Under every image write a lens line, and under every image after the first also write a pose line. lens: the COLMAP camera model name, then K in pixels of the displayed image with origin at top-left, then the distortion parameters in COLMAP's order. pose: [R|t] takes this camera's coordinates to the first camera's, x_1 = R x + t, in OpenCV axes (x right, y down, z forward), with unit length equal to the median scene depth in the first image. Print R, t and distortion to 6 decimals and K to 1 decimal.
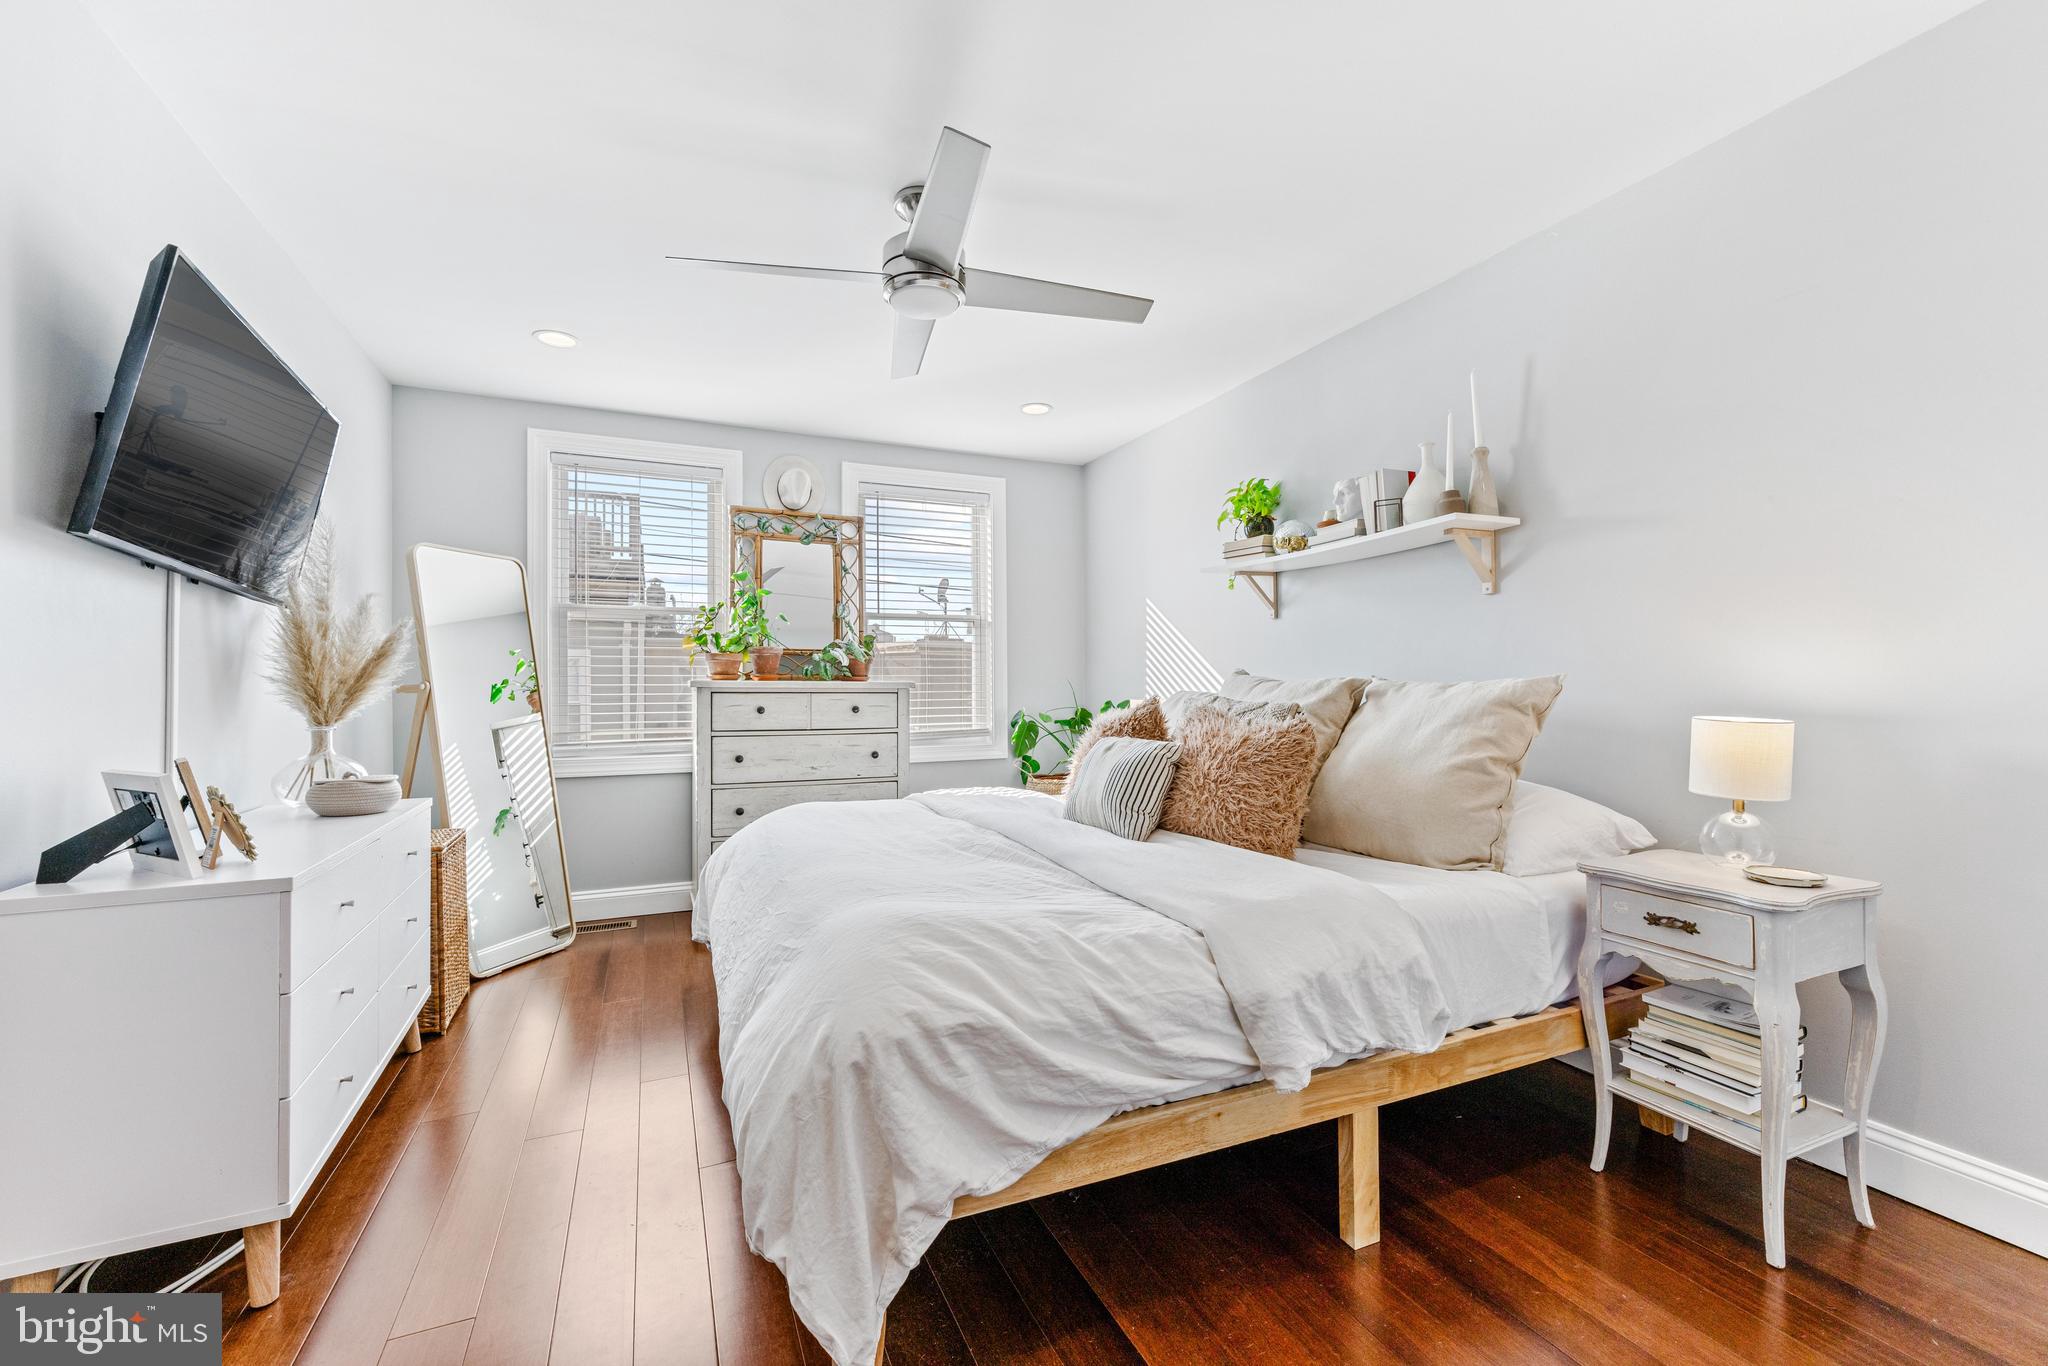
lens RADIAL K [[820.3, 0, 1003.3], [0, 820.3, 671.2], [0, 0, 1]] dist [-0.006822, -0.000654]
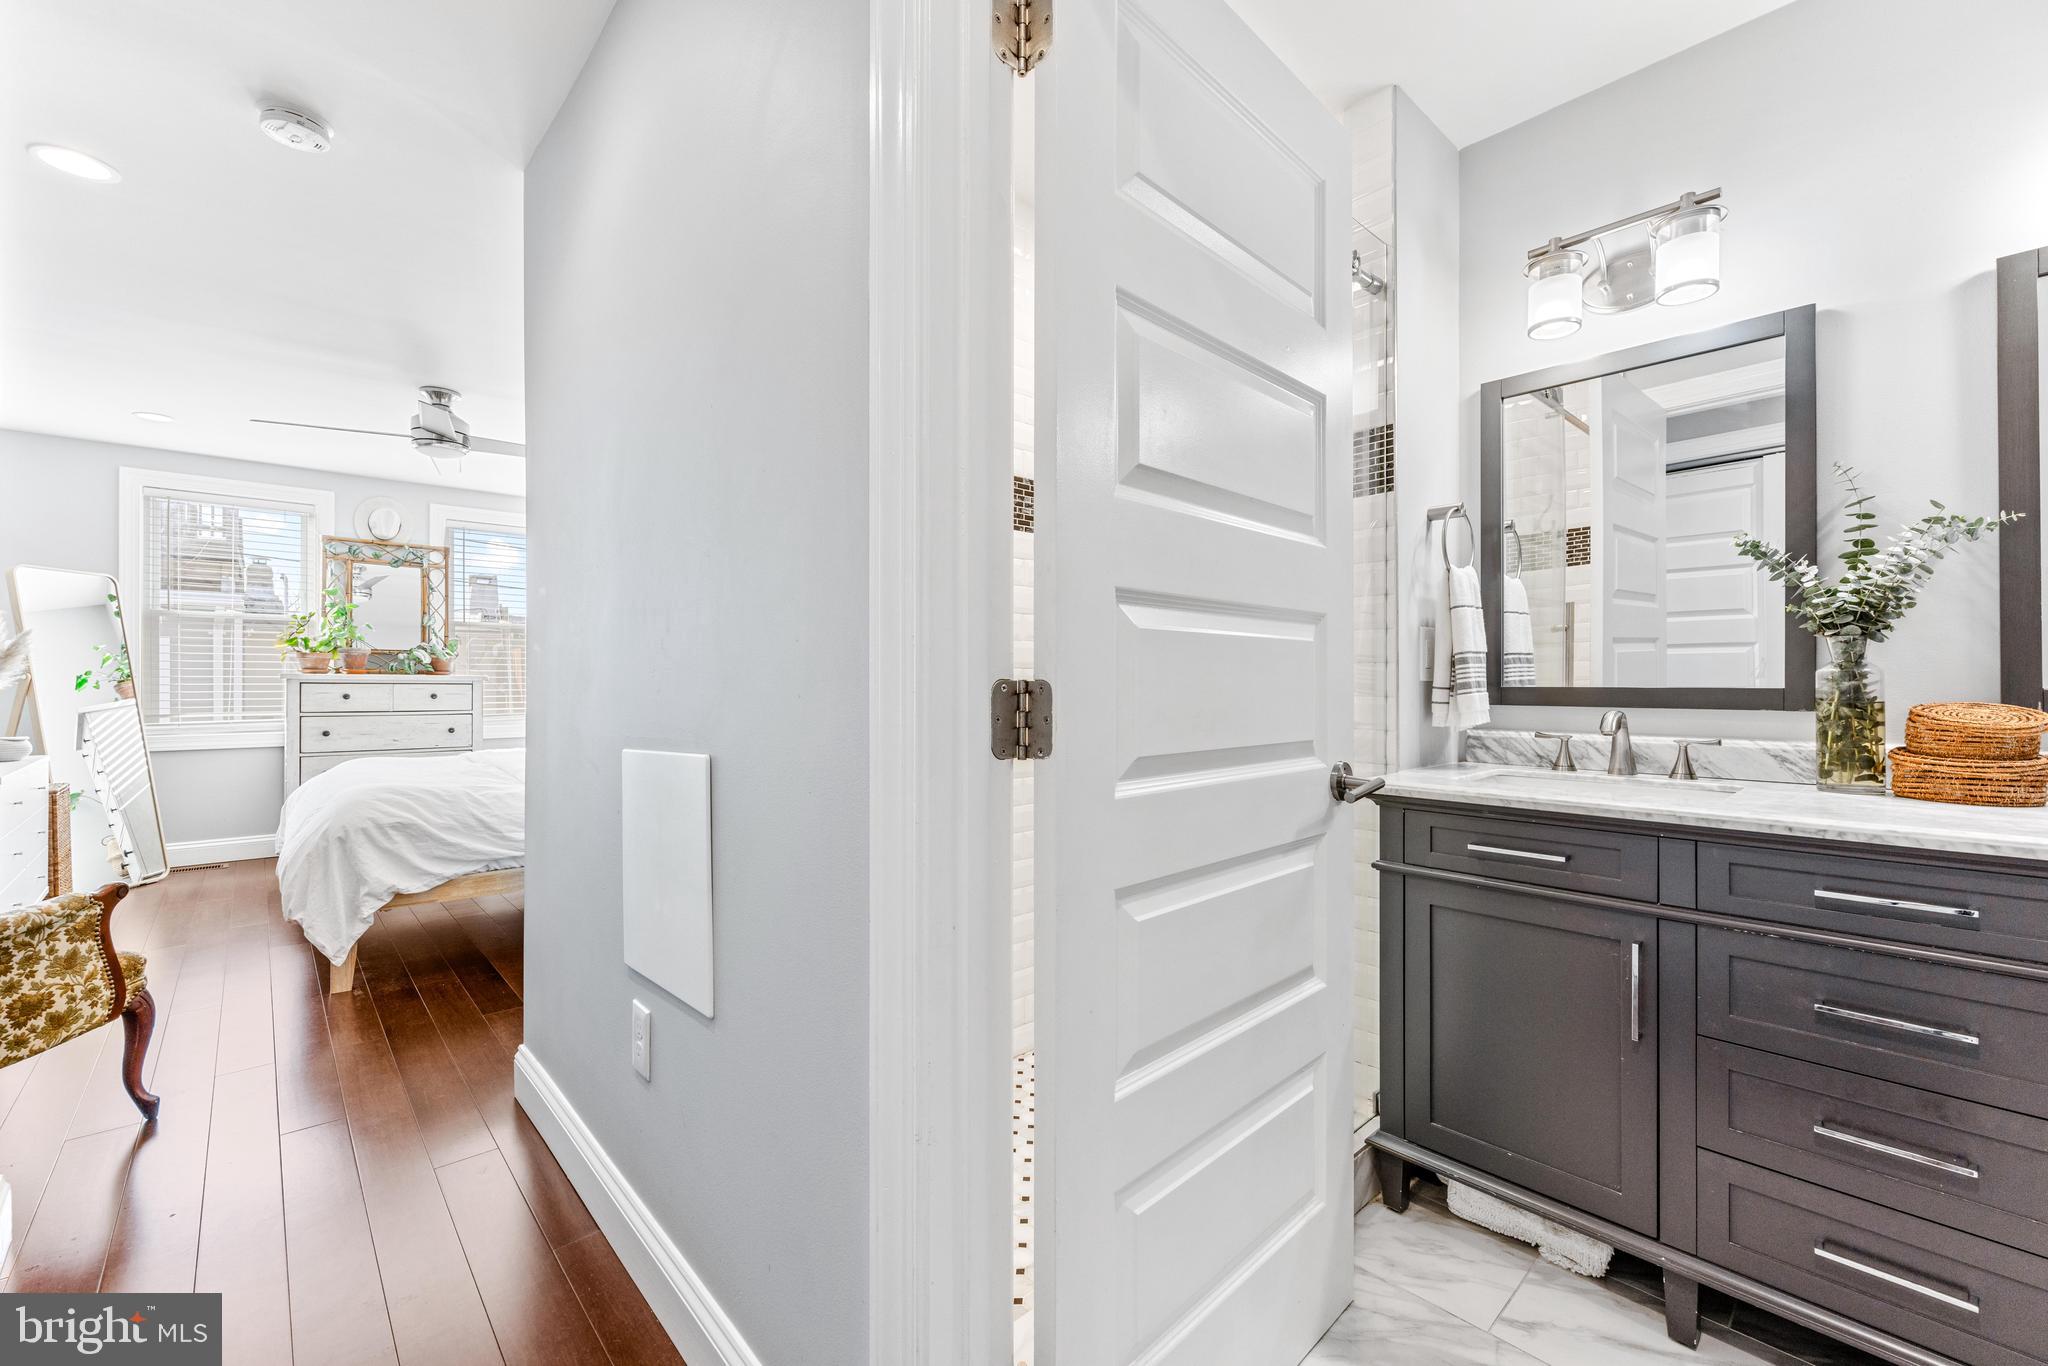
lens RADIAL K [[820.3, 0, 1003.3], [0, 820.3, 671.2], [0, 0, 1]] dist [-0.006822, -0.000654]
pose [[0.943821, 0.009189, 0.330328, 0.248790], [-0.011753, 0.999914, 0.005766, -0.012385], [-0.330247, -0.009324, 0.943849, -0.546986]]
